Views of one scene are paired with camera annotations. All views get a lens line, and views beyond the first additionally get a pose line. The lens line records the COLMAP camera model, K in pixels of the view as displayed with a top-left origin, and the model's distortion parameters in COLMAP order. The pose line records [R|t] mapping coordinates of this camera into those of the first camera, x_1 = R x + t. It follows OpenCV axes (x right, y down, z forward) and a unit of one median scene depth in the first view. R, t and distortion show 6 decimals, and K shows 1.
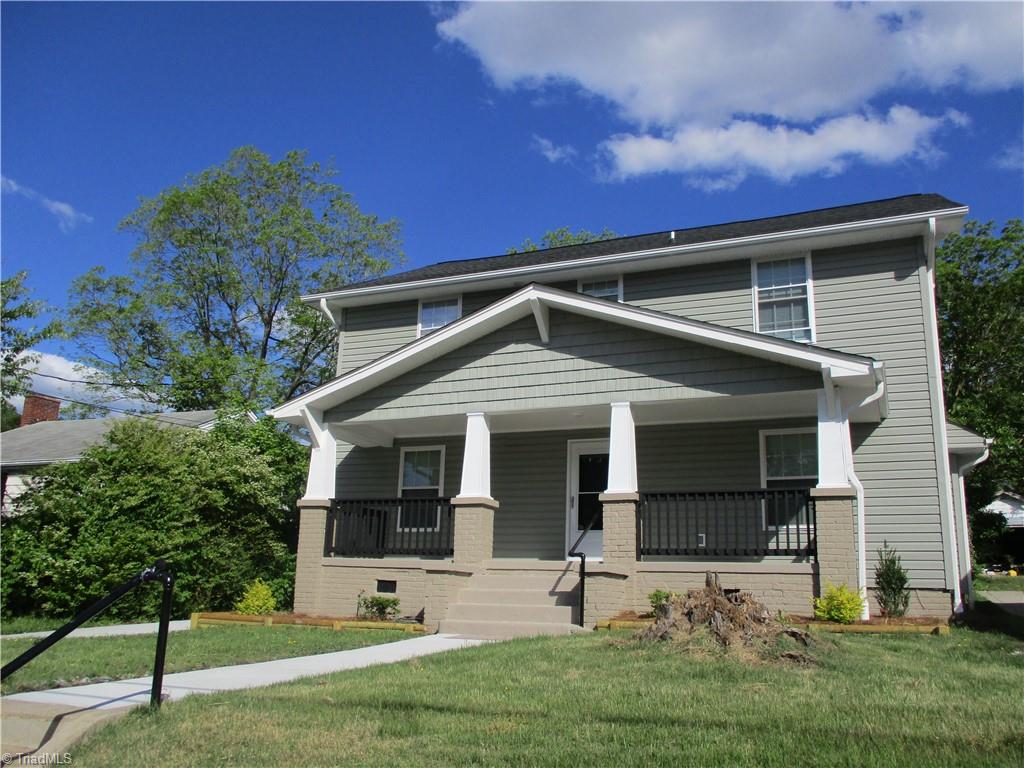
lens RADIAL K [[831.0, 0, 512.0], [0, 831.0, 384.0], [0, 0, 1]] dist [-0.051570, 0.013988]
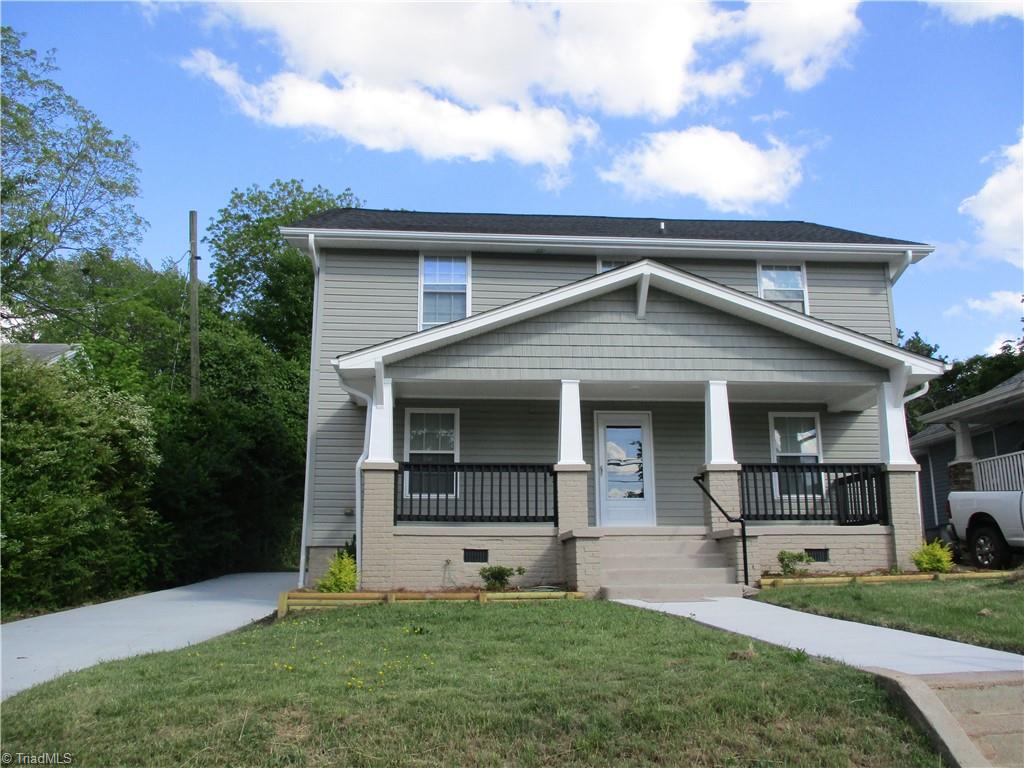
lens RADIAL K [[831.0, 0, 512.0], [0, 831.0, 384.0], [0, 0, 1]] dist [-0.051570, 0.013988]
pose [[0.890409, 0.067217, 0.450170, -0.557278], [-0.084283, 0.996280, 0.017948, 0.027867], [-0.447289, -0.053923, 0.892762, 0.142933]]
